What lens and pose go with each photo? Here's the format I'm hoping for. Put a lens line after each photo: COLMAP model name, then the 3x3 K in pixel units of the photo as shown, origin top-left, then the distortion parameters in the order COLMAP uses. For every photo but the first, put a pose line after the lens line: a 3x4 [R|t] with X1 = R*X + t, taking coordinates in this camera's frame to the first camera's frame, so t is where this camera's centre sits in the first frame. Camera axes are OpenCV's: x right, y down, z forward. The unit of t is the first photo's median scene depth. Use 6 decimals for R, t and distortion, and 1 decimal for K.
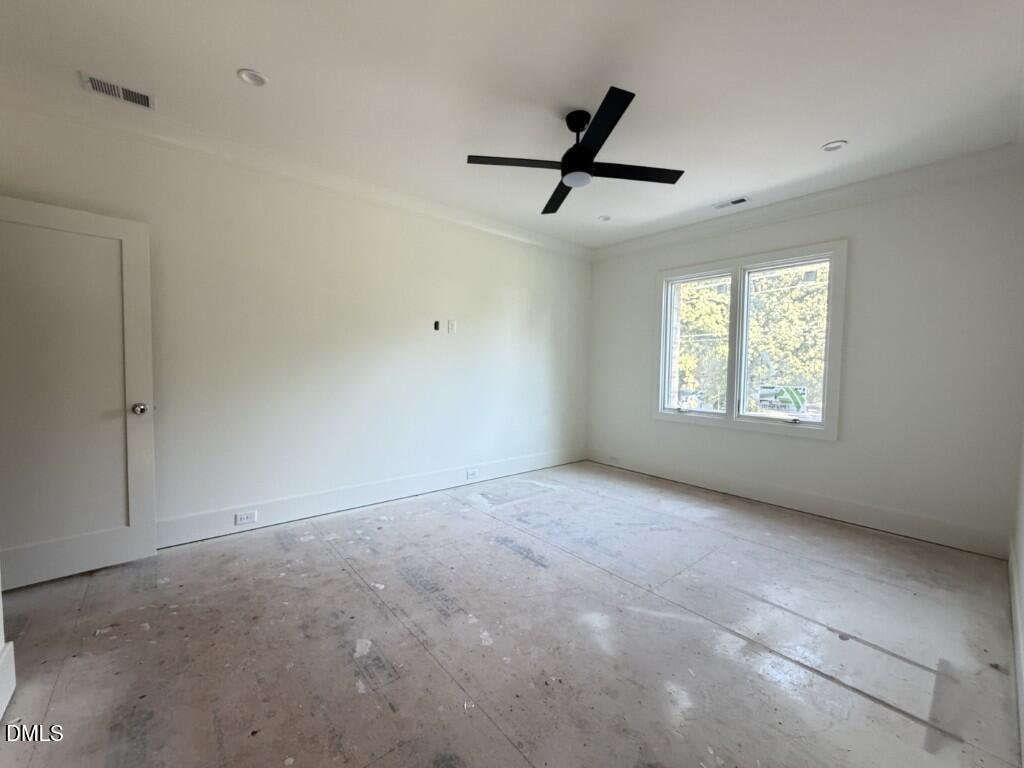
lens RADIAL K [[430.6, 0, 537.1], [0, 430.6, 386.7], [0, 0, 1]] dist [0.000621, -0.000147]
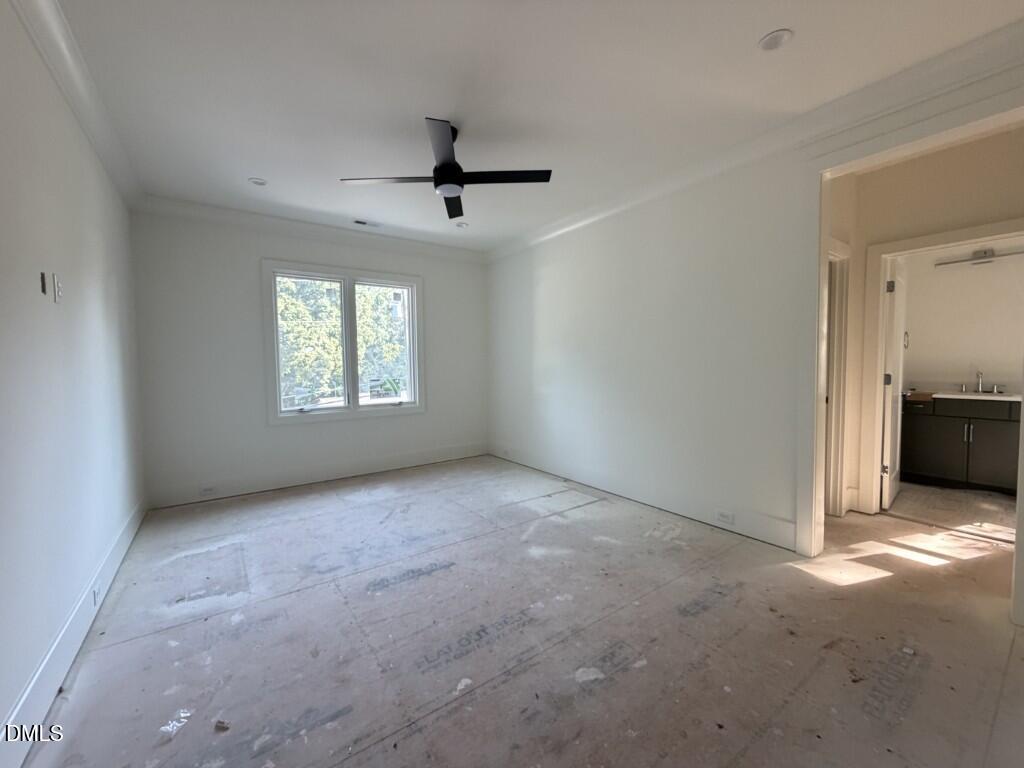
lens RADIAL K [[407.6, 0, 508.1], [0, 407.6, 383.8], [0, 0, 1]] dist [-0.000758, -0.000054]
pose [[0.087614, -0.068498, 0.993797, -0.787803], [0.063199, 0.996005, 0.063079, -0.049808], [-0.994148, 0.057281, 0.091593, 0.669550]]
